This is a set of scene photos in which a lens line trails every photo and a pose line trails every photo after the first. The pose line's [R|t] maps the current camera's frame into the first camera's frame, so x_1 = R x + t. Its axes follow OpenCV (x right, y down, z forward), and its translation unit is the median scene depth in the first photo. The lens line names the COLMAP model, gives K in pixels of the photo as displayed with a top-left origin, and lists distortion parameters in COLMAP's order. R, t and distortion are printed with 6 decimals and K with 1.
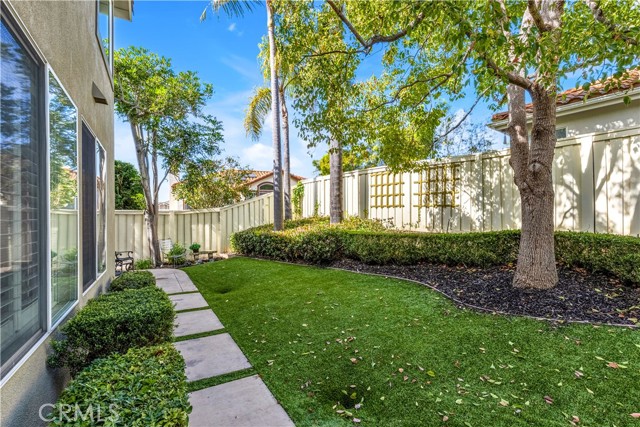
lens RADIAL K [[296.6, 0, 308.3], [0, 296.6, 219.5], [0, 0, 1]] dist [-0.000883, 0.000105]
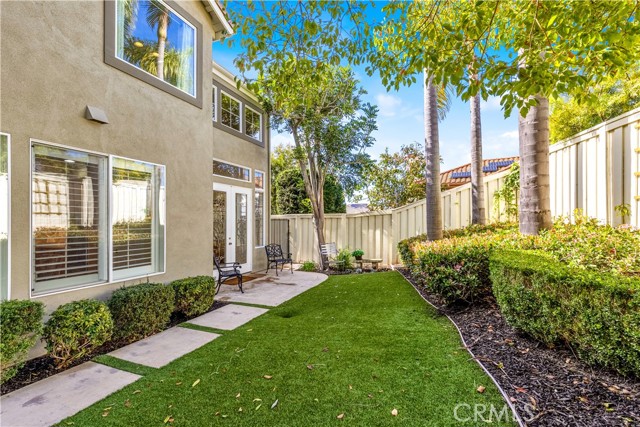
lens RADIAL K [[296.6, 0, 308.3], [0, 296.6, 219.5], [0, 0, 1]] dist [-0.000883, 0.000105]
pose [[0.628409, -0.001866, -0.777881, 0.242418], [0.001333, 0.999998, -0.001322, -0.011367], [0.777882, -0.000206, 0.628410, 0.340278]]
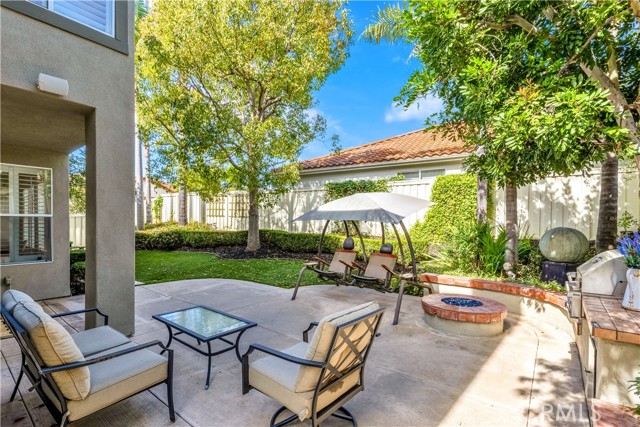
lens RADIAL K [[296.6, 0, 308.3], [0, 296.6, 219.5], [0, 0, 1]] dist [-0.000883, 0.000105]
pose [[0.919951, 0.015273, 0.391736, 0.086027], [-0.010136, 0.999833, -0.015176, -0.003980], [-0.391903, 0.009991, 0.919952, -0.665146]]
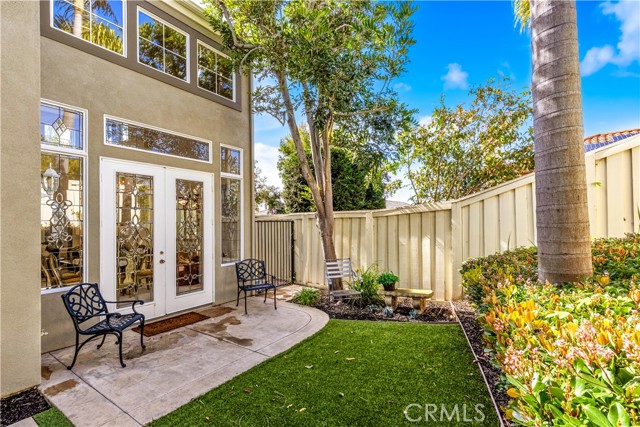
lens RADIAL K [[296.6, 0, 308.3], [0, 296.6, 219.5], [0, 0, 1]] dist [-0.000883, 0.000105]
pose [[0.446672, -0.009656, -0.894646, 0.020729], [0.009832, 0.999934, -0.005883, -0.011170], [0.894644, -0.006168, 0.446738, 0.695434]]
